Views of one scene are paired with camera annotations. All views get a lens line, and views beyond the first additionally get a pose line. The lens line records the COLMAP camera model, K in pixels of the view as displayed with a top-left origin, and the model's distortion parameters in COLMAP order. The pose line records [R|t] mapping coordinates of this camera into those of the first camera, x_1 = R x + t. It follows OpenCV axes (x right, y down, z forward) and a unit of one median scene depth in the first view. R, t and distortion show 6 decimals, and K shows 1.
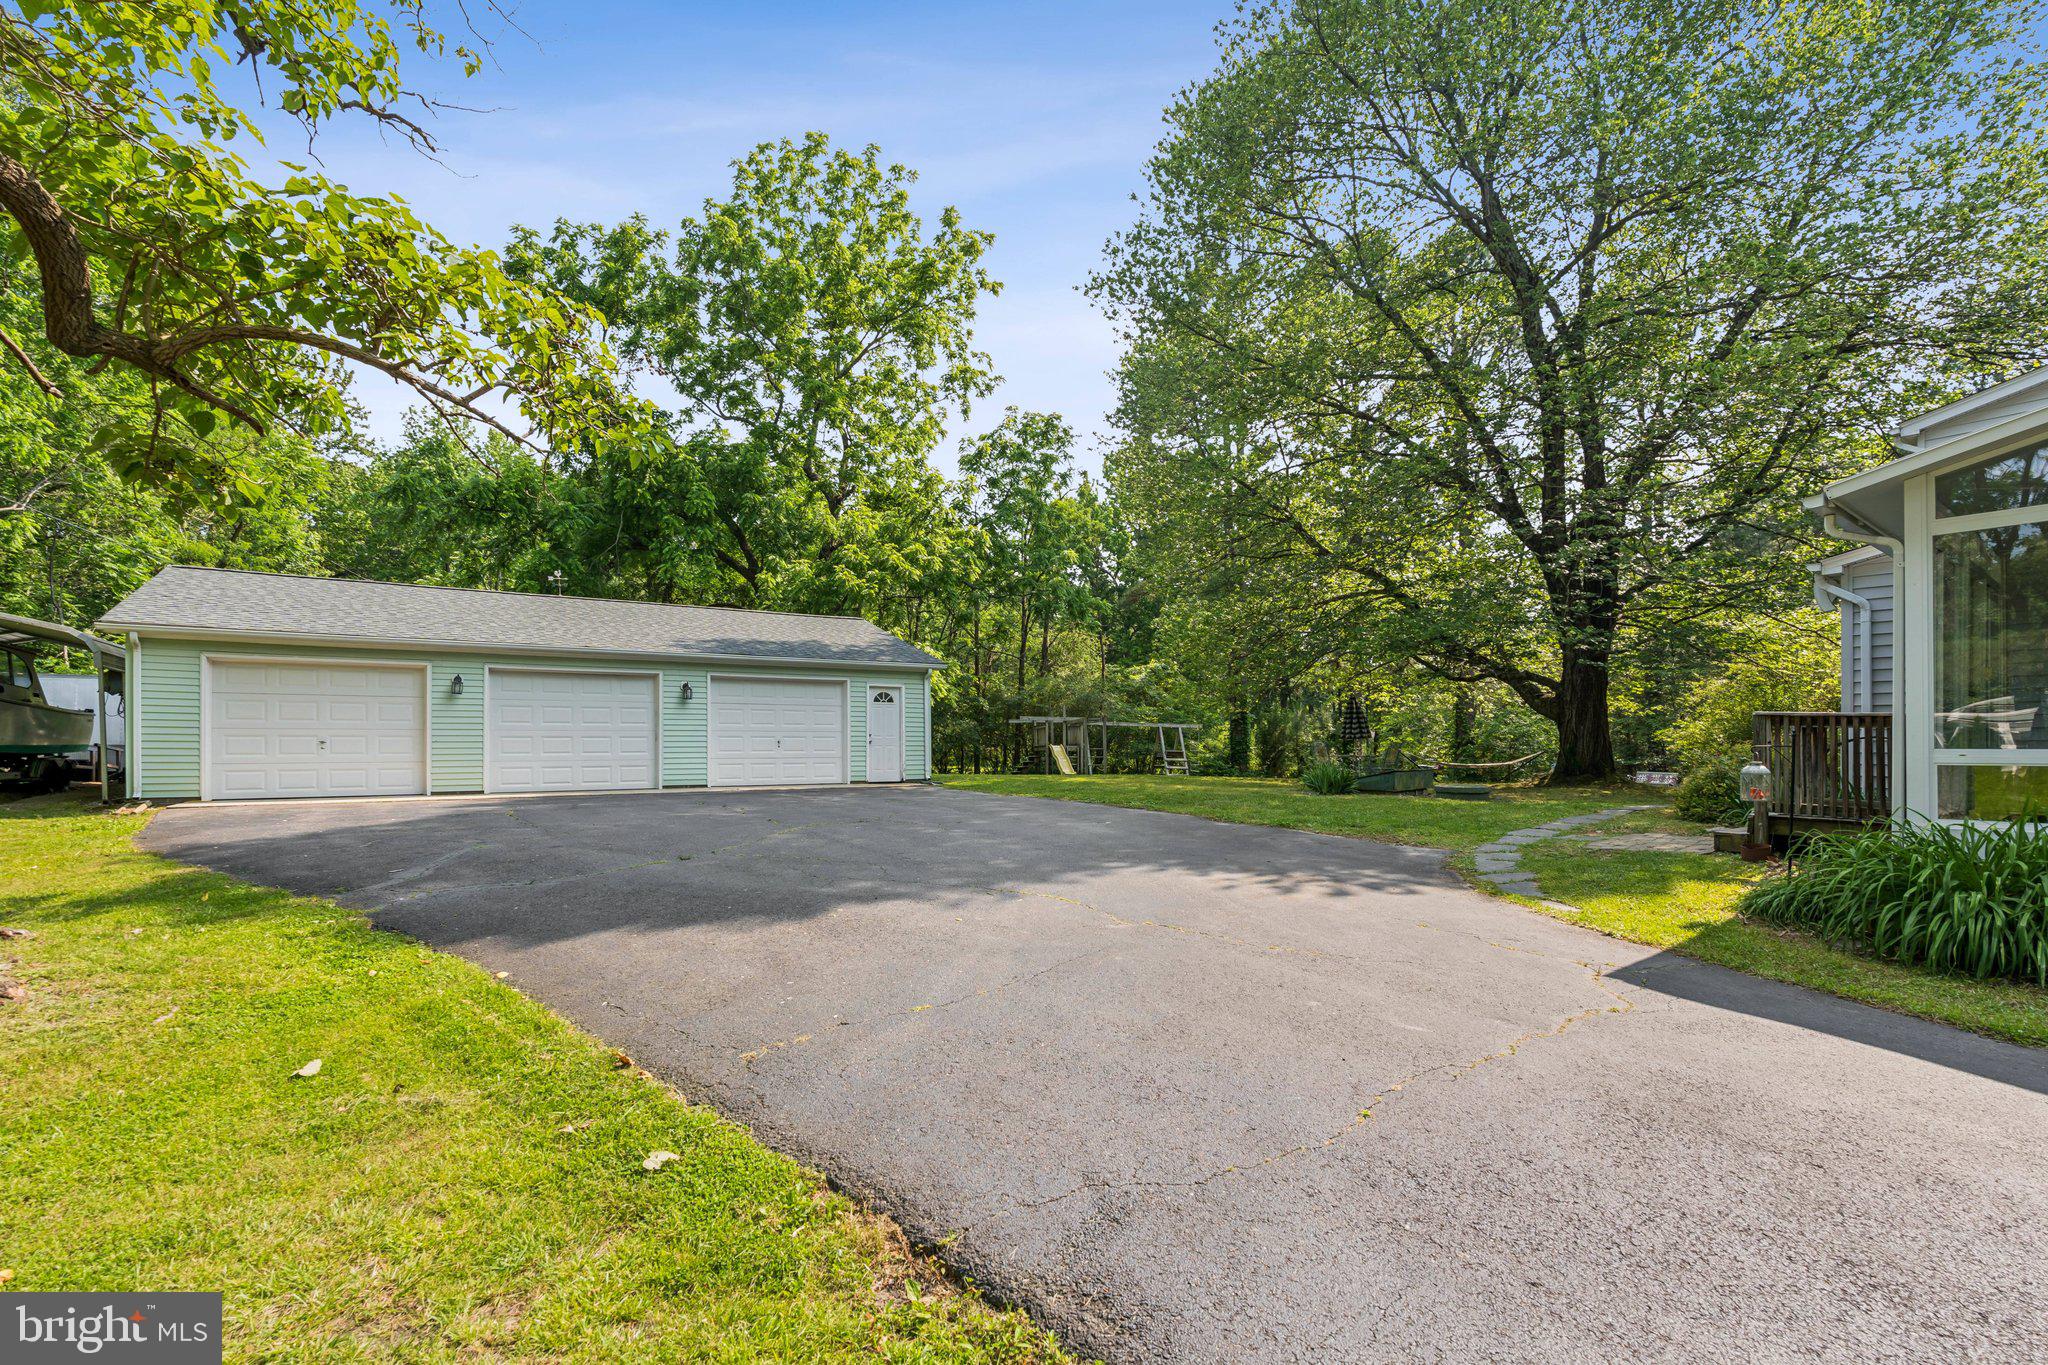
lens RADIAL K [[910.9, 0, 1011.5], [0, 910.9, 732.6], [0, 0, 1]] dist [-0.003143, -0.000416]
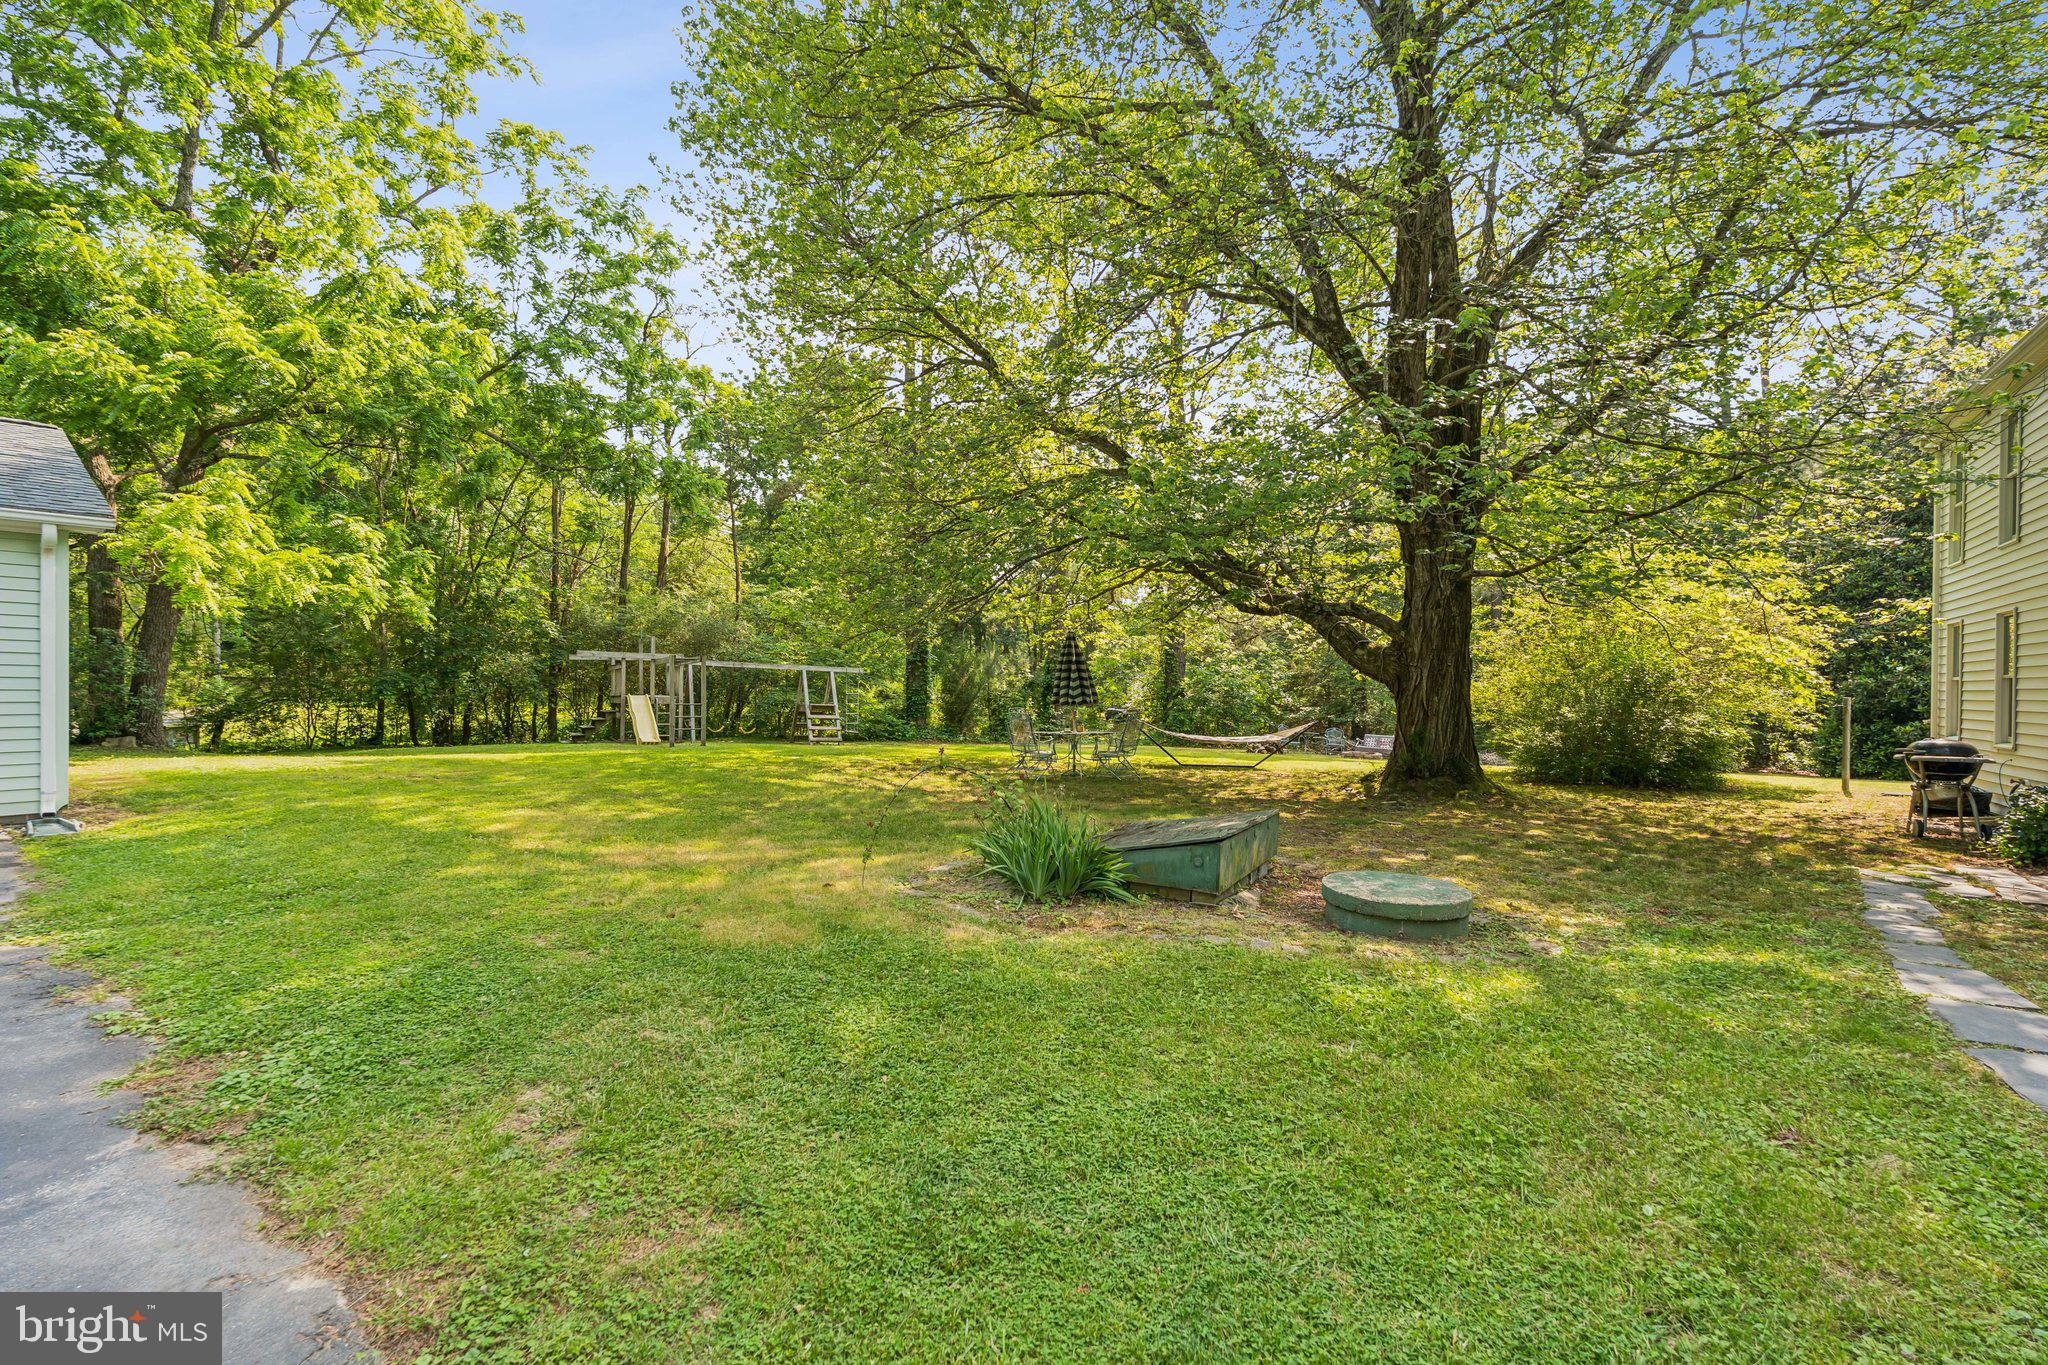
lens RADIAL K [[910.9, 0, 1016.6], [0, 910.9, 679.5], [0, 0, 1]] dist [-0.003143, -0.000416]
pose [[0.944515, 0.015316, 0.328111, 0.090492], [-0.019754, 0.999753, 0.010196, -0.009958], [-0.327874, -0.016112, 0.944584, 0.288284]]
